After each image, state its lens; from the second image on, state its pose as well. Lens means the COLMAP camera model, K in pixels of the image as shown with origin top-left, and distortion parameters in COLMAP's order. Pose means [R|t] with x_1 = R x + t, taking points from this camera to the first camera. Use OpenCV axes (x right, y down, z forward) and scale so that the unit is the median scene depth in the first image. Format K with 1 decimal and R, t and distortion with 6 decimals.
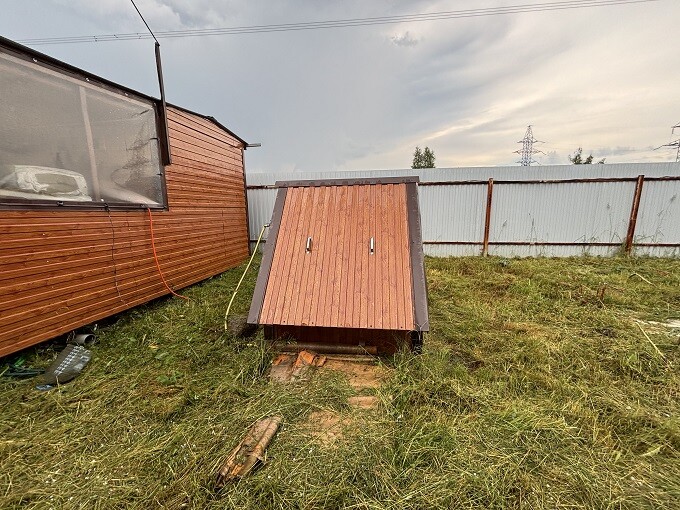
lens RADIAL K [[272.7, 0, 349.7], [0, 272.7, 249.0], [0, 0, 1]] dist [-0.001479, 0.000596]
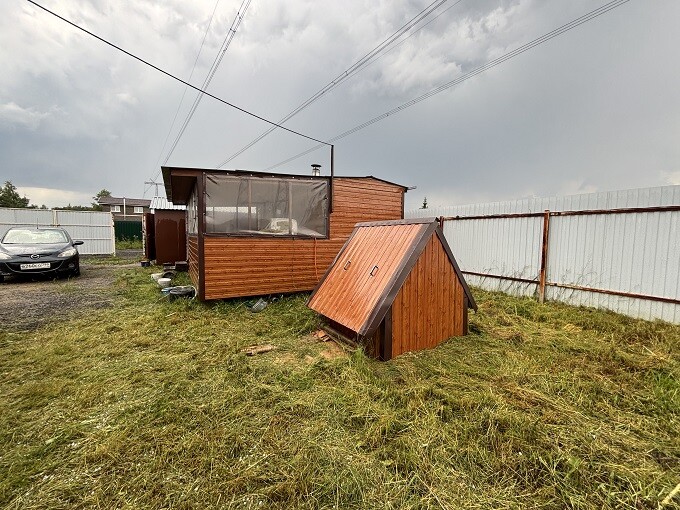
lens RADIAL K [[272.7, 0, 340.9], [0, 272.7, 254.6], [0, 0, 1]] dist [-0.001479, 0.000596]
pose [[0.621605, 0.065592, -0.780580, 0.884948], [-0.130163, 0.991284, -0.020356, -0.033576], [0.772441, 0.114256, 0.624724, 0.038830]]
